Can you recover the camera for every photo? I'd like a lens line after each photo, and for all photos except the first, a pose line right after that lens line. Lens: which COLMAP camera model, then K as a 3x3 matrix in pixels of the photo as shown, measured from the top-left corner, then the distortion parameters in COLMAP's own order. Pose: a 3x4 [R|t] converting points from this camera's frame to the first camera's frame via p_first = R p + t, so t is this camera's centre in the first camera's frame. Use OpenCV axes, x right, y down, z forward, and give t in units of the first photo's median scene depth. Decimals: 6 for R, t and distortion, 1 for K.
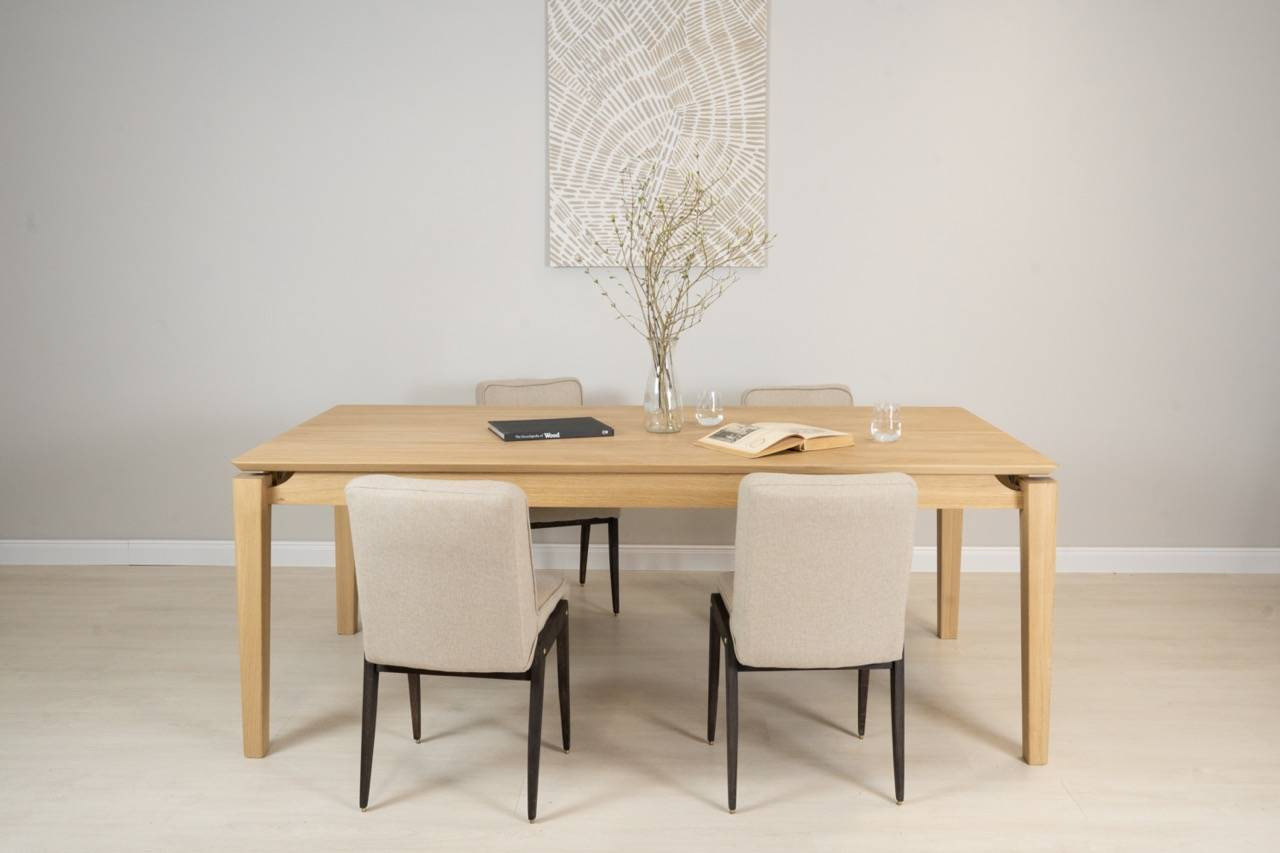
lens RADIAL K [[1226.8, 0, 647.3], [0, 1226.8, 423.1], [0, 0, 1]] dist [-0.038881, 0.000000]
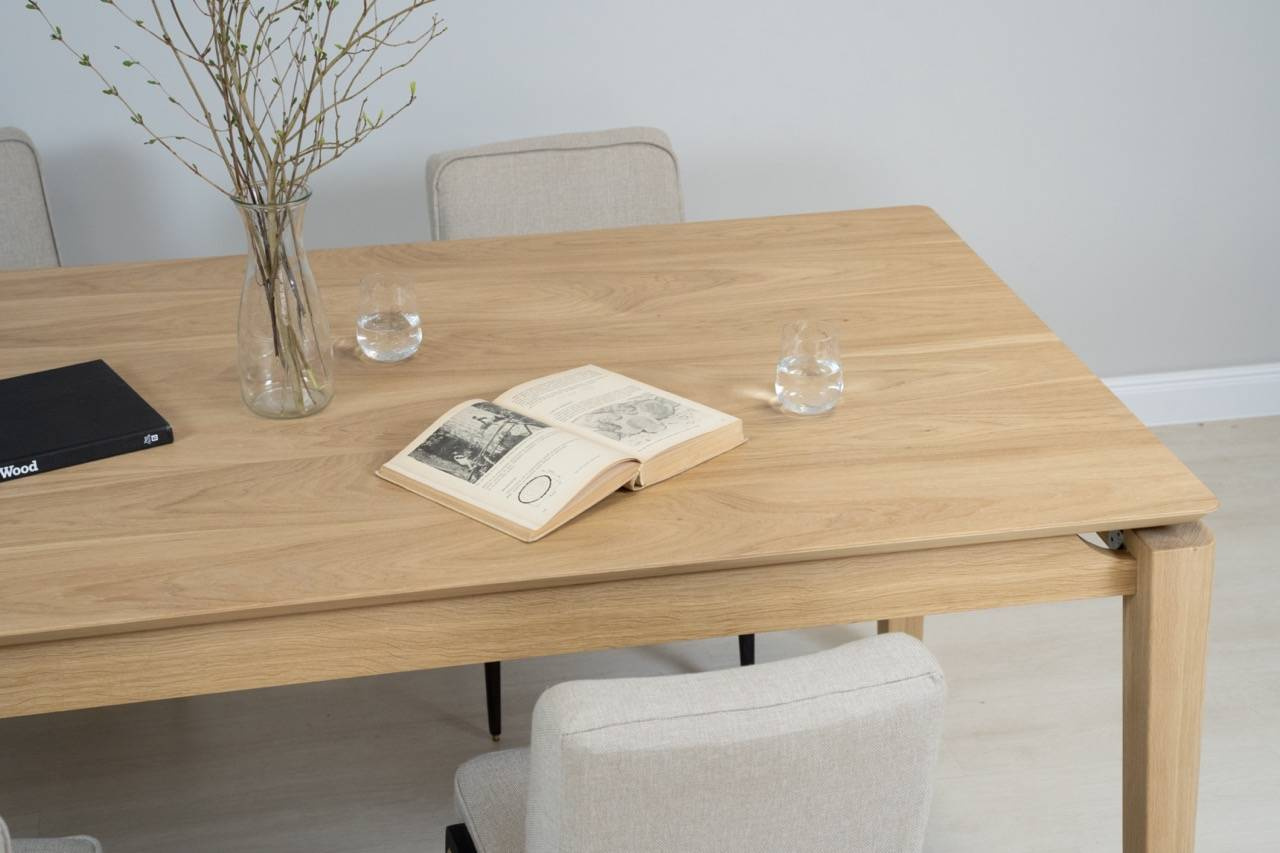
lens RADIAL K [[2404.5, 0, 638.0], [0, 2404.5, 428.6], [0, 0, 1]] dist [0.246029, 0.000000]
pose [[0.976606, -0.094166, 0.193322, -0.033283], [0.039240, 0.961966, 0.270336, -0.219499], [-0.211426, -0.256426, 0.943157, 0.203210]]
